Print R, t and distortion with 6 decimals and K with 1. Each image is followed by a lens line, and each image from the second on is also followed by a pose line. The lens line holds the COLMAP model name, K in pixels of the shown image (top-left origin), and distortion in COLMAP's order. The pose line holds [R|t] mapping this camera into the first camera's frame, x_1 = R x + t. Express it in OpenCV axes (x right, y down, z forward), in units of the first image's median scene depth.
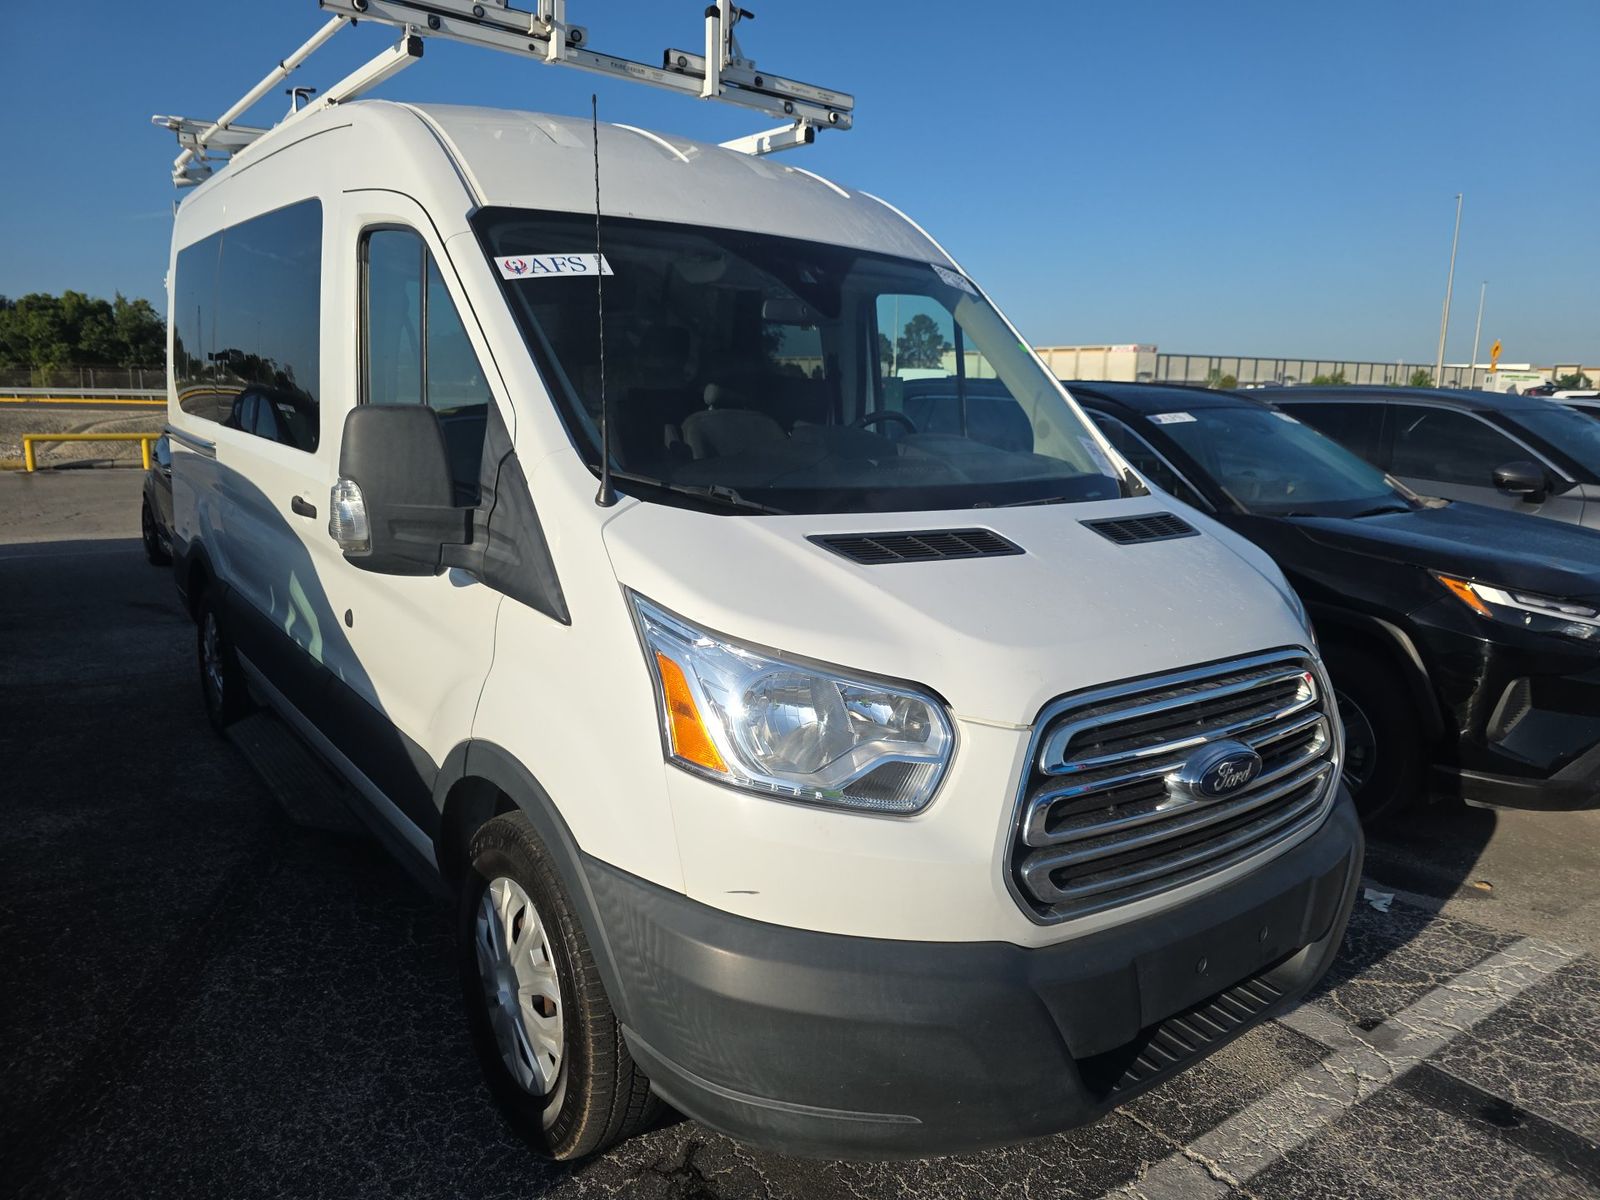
lens RADIAL K [[1058.7, 0, 806.3], [0, 1058.7, 591.7], [0, 0, 1]] dist [0.049077, -0.044313]
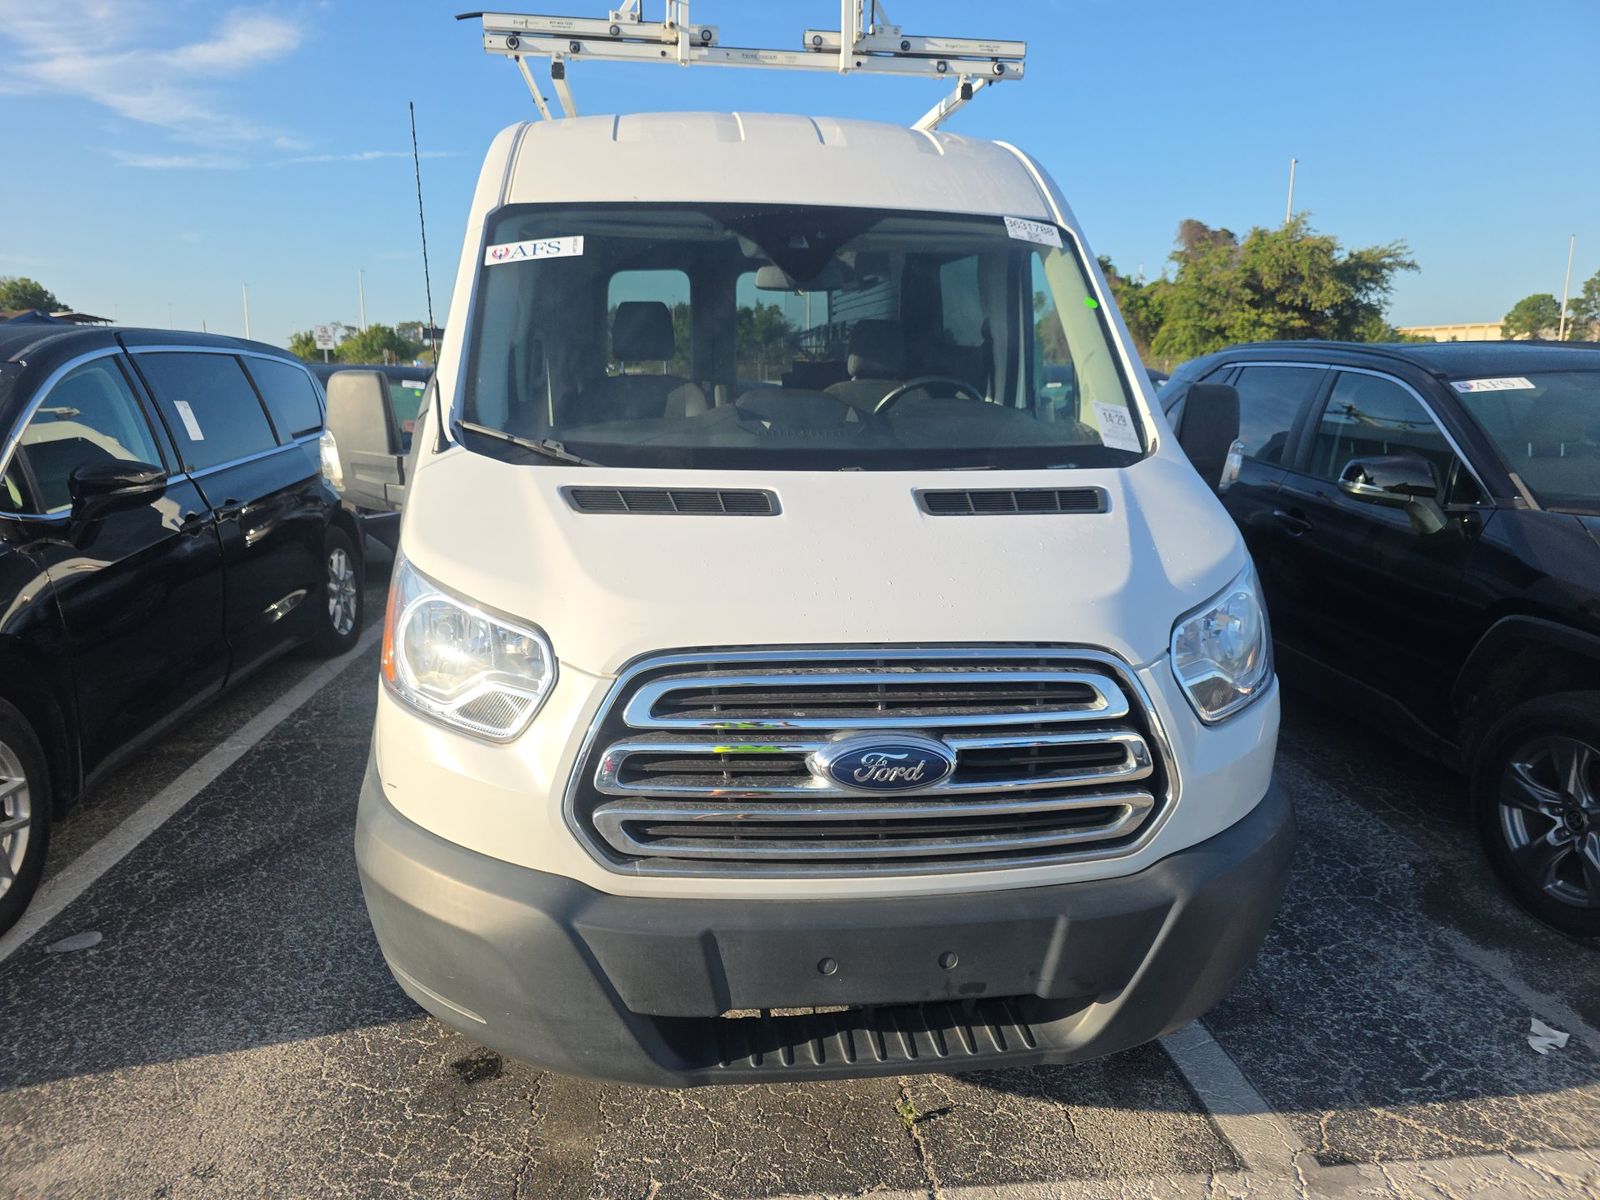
lens RADIAL K [[1058.7, 0, 806.3], [0, 1058.7, 591.7], [0, 0, 1]] dist [0.049077, -0.044313]
pose [[0.862272, 0.085574, -0.499163, 0.478550], [-0.078966, 0.996284, 0.034389, -0.001105], [0.500251, 0.009764, 0.865825, 0.118254]]
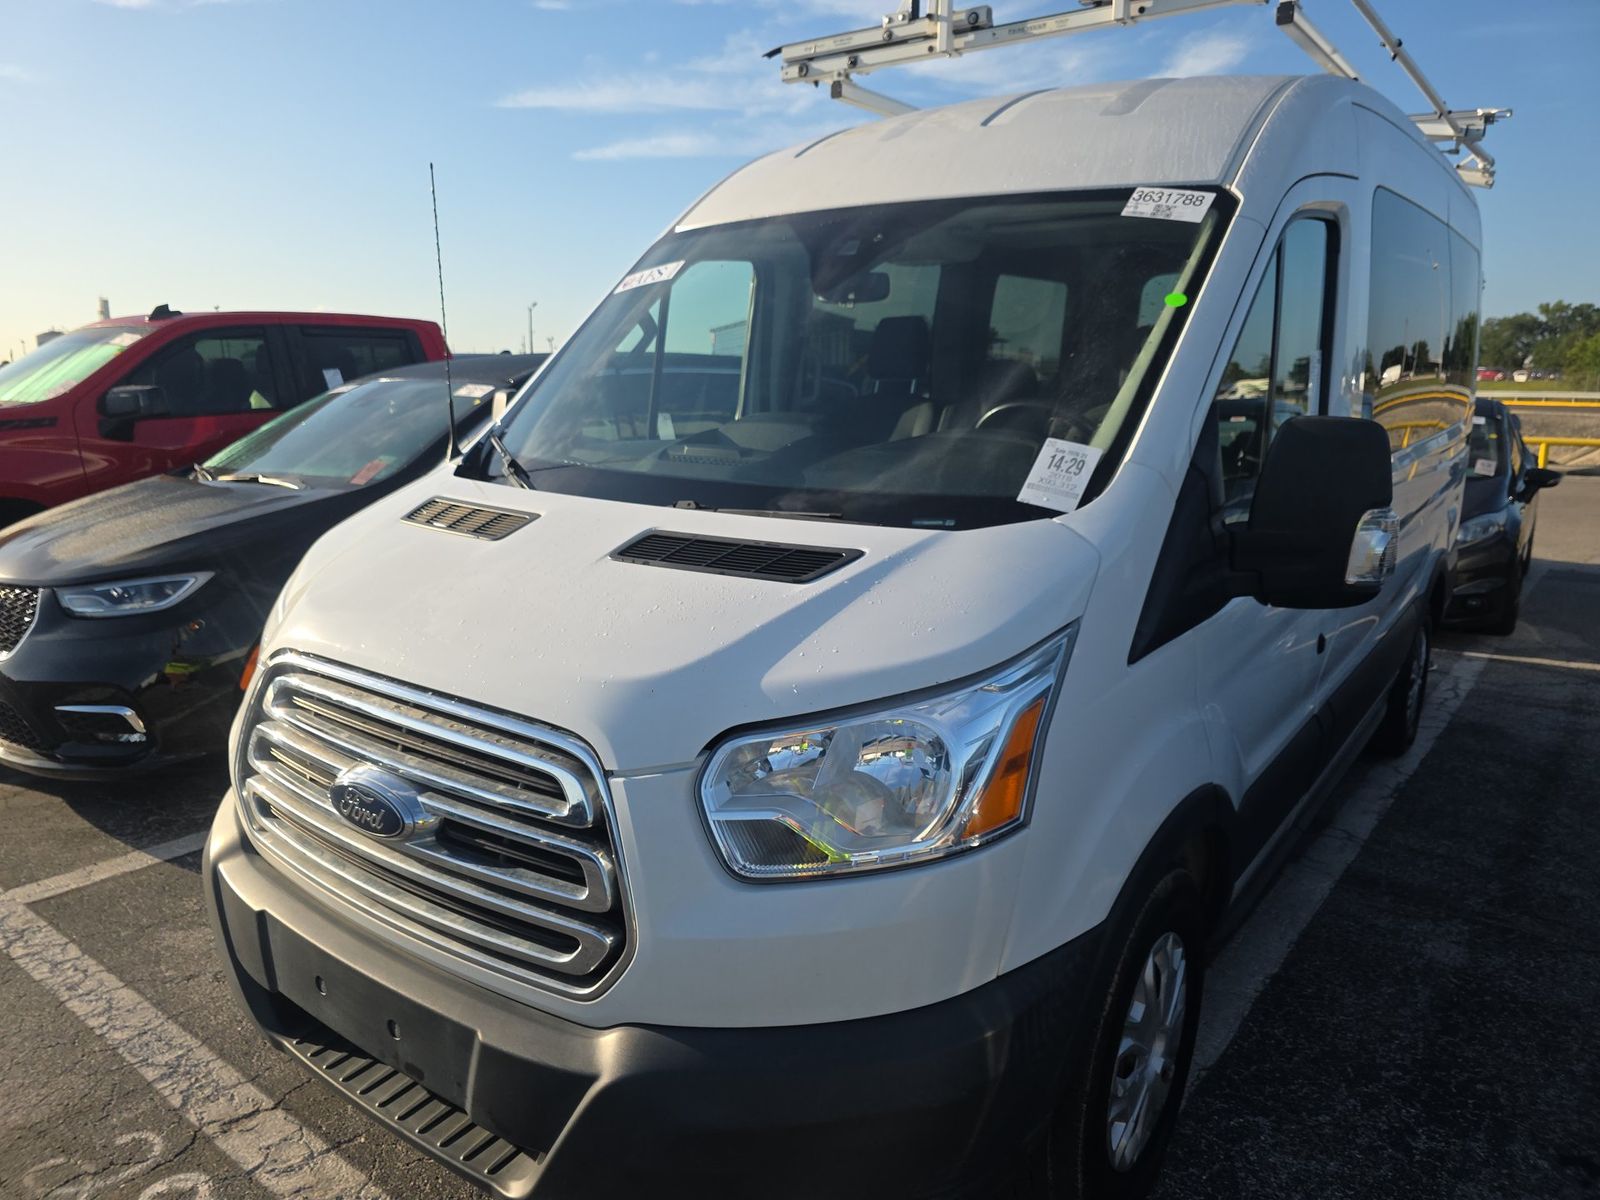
lens RADIAL K [[1121.3, 0, 800.0], [0, 1121.3, 600.0], [0, 0, 1]] dist [0.010115, 0.001101]
pose [[0.280932, 0.165574, -0.945337, 0.821551], [-0.170378, 0.977964, 0.120656, -0.101363], [0.944483, 0.127168, 0.302951, 0.627726]]
